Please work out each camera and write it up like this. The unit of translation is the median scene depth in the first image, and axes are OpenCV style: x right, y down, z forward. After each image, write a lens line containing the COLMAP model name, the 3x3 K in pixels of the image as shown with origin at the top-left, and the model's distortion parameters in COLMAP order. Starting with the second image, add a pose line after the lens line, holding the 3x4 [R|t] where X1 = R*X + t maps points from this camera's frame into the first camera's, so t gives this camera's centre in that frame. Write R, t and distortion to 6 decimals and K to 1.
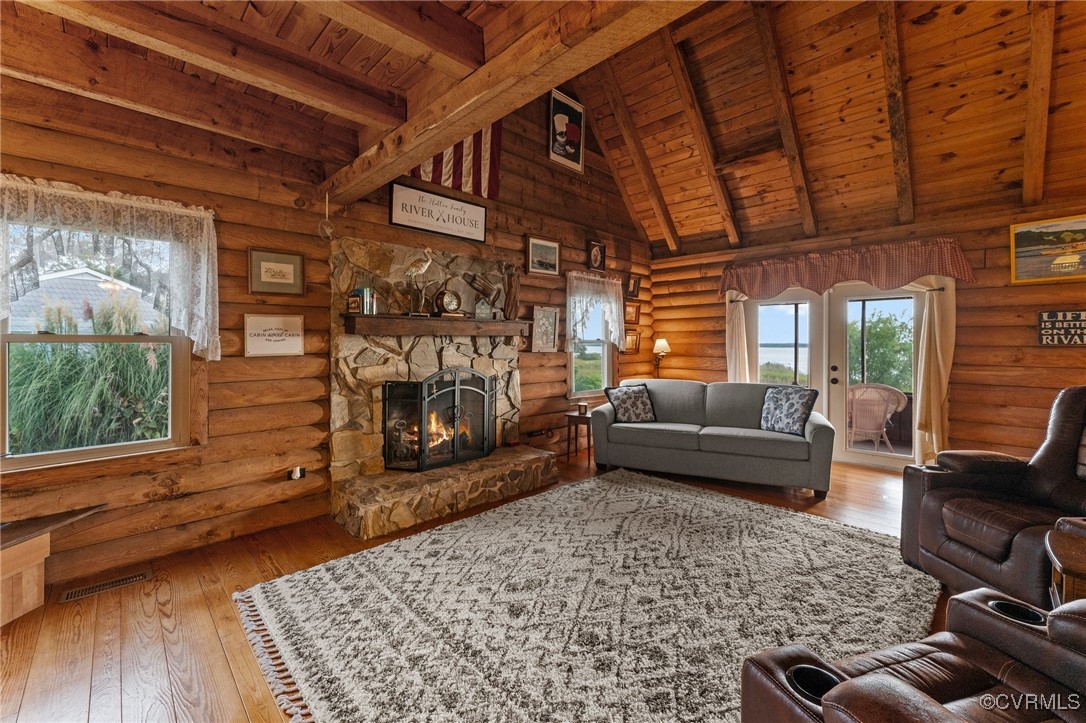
lens RADIAL K [[445.7, 0, 538.1], [0, 445.7, 343.9], [0, 0, 1]] dist [0.001193, 0.000083]
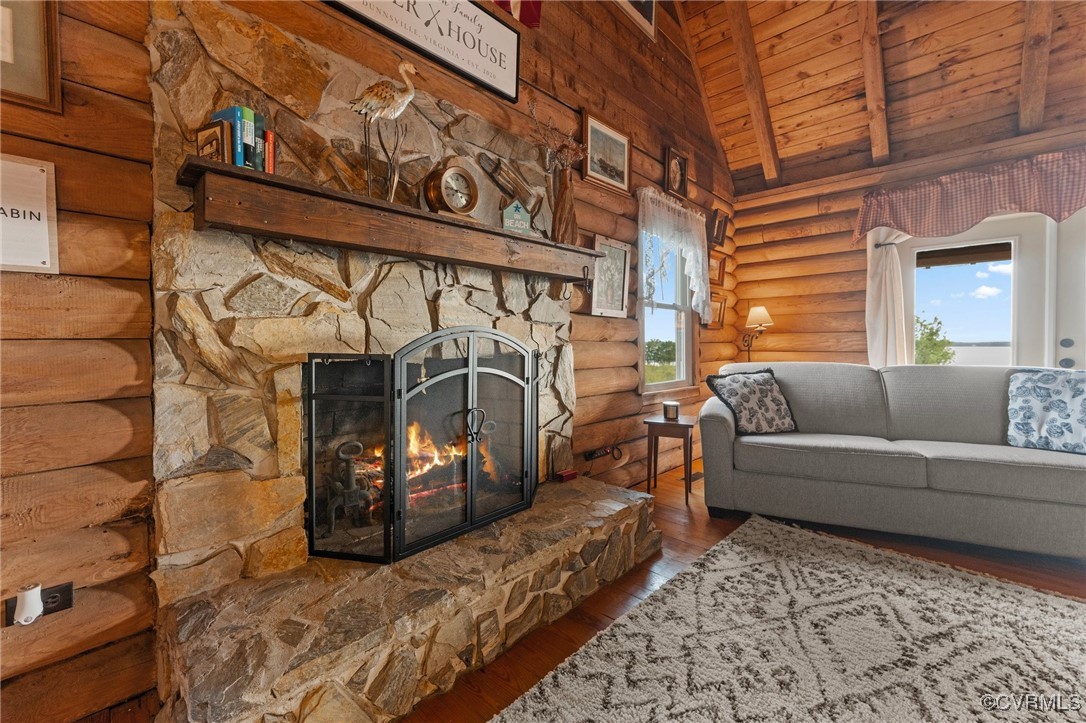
lens RADIAL K [[439.0, 0, 541.4], [0, 439.0, 347.9], [0, 0, 1]] dist [0.001614, 0.000381]
pose [[0.999280, -0.003541, 0.037774, -0.118663], [0.003228, 0.999960, 0.008345, 0.066794], [-0.037802, -0.008217, 0.999251, 0.505390]]
